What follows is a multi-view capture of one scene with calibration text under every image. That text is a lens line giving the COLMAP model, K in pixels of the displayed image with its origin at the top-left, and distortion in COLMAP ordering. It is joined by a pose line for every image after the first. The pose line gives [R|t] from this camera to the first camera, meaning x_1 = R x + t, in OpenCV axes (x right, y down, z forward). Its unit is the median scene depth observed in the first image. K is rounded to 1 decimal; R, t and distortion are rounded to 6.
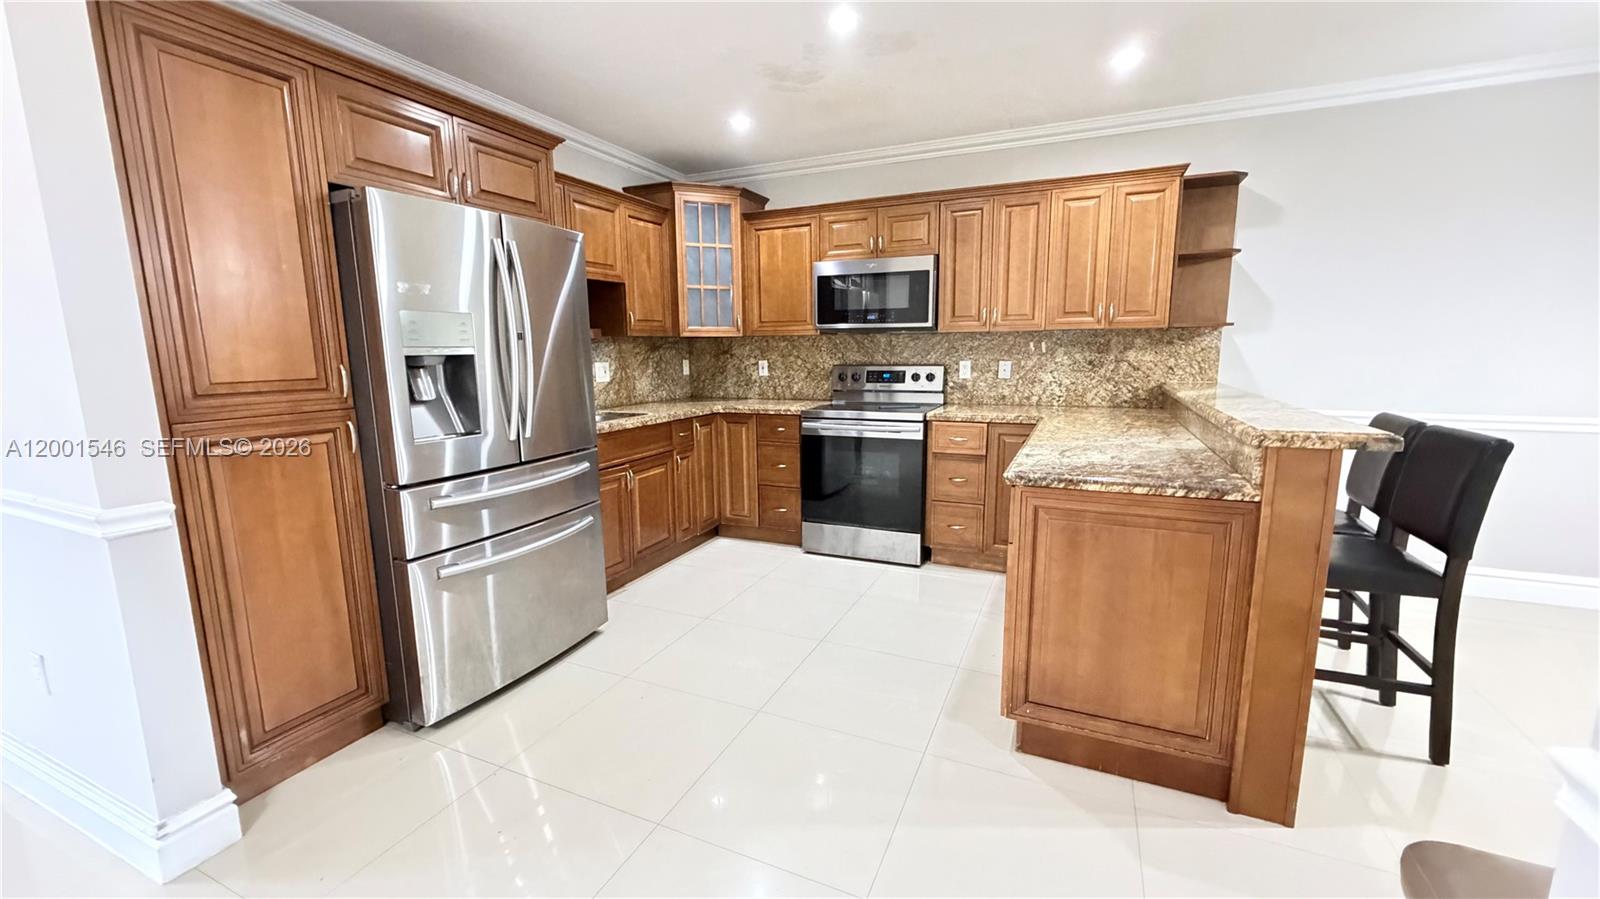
lens RADIAL K [[635.1, 0, 794.2], [0, 635.1, 449.6], [0, 0, 1]] dist [0.000660, -0.000287]
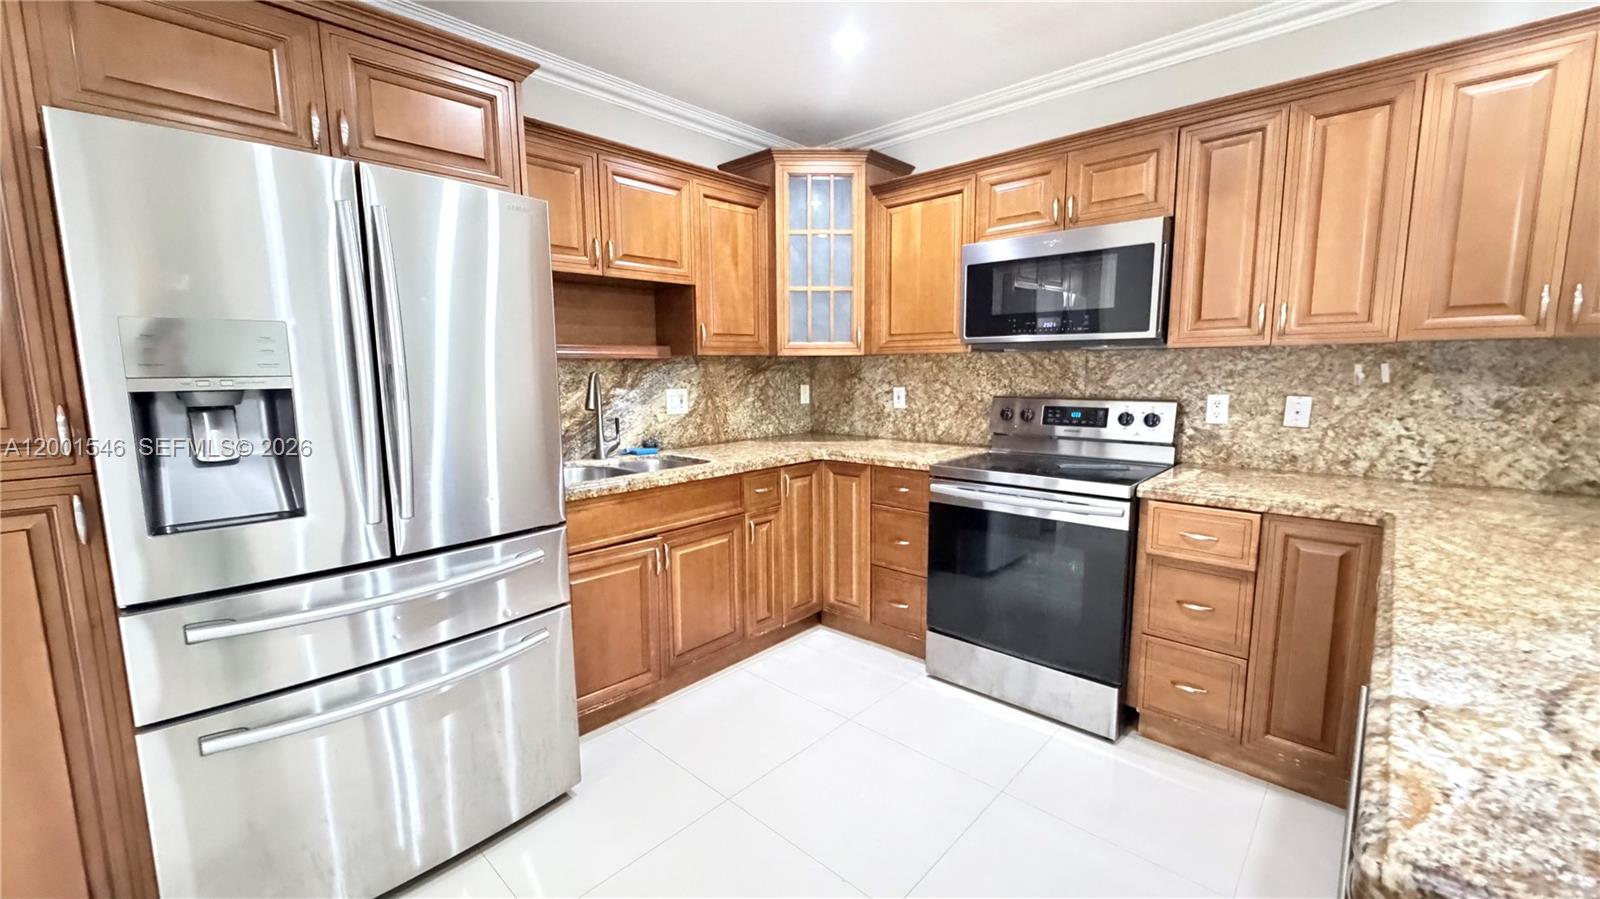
lens RADIAL K [[635.1, 0, 794.2], [0, 635.1, 449.6], [0, 0, 1]] dist [0.000660, -0.000287]
pose [[0.947322, 0.043825, -0.317270, 0.088644], [-0.052107, 0.998485, -0.017662, -0.060522], [0.316015, 0.033263, 0.948171, 0.329409]]
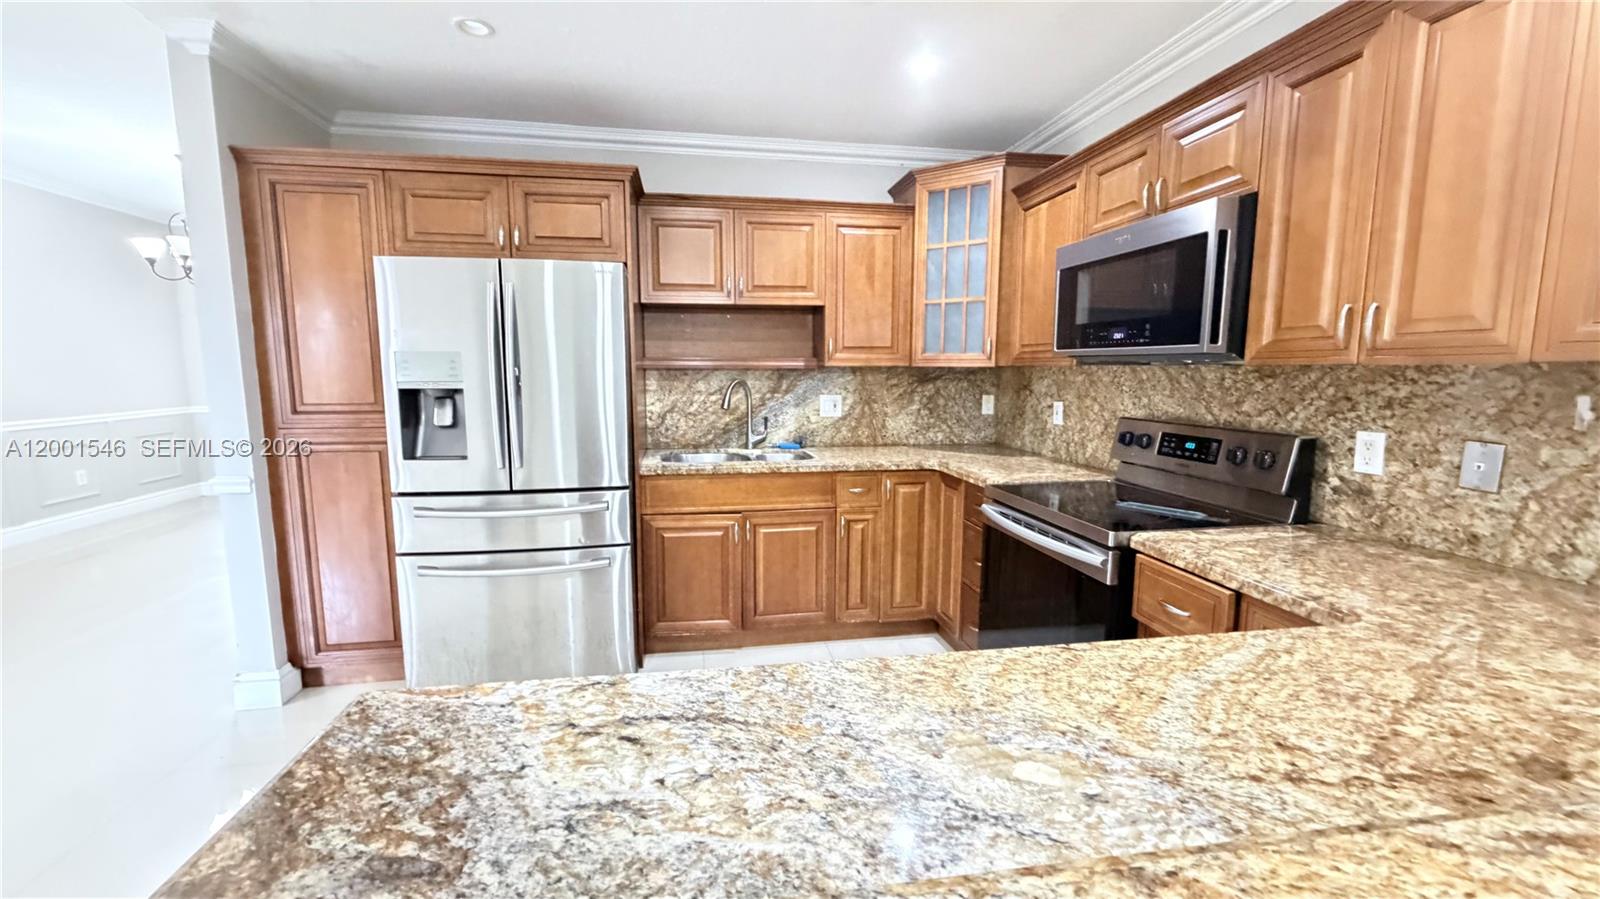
lens RADIAL K [[635.1, 0, 794.2], [0, 635.1, 449.6], [0, 0, 1]] dist [0.000660, -0.000287]
pose [[0.555403, 0.117331, -0.823262, 0.433903], [-0.140115, 0.989046, 0.046432, -0.101730], [0.819692, 0.089563, 0.565759, 0.490645]]
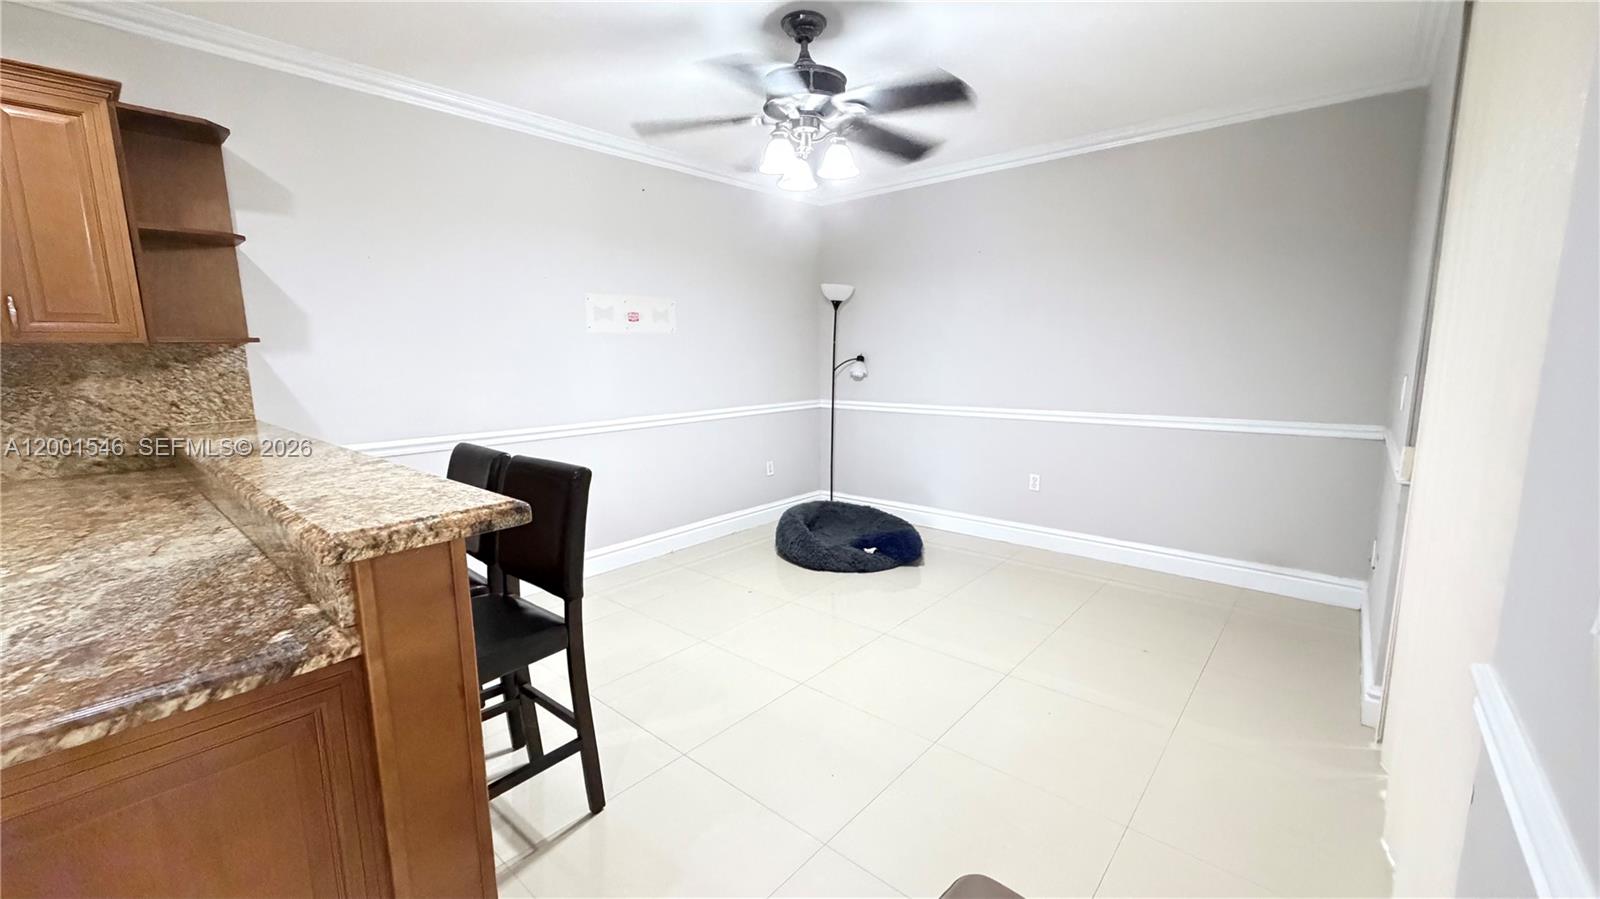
lens RADIAL K [[635.1, 0, 794.2], [0, 635.1, 449.6], [0, 0, 1]] dist [0.000660, -0.000287]
pose [[0.290323, -0.138086, 0.946913, 0.144052], [0.161945, 0.982351, 0.093601, -0.038363], [-0.943126, 0.126173, 0.307561, 0.189207]]
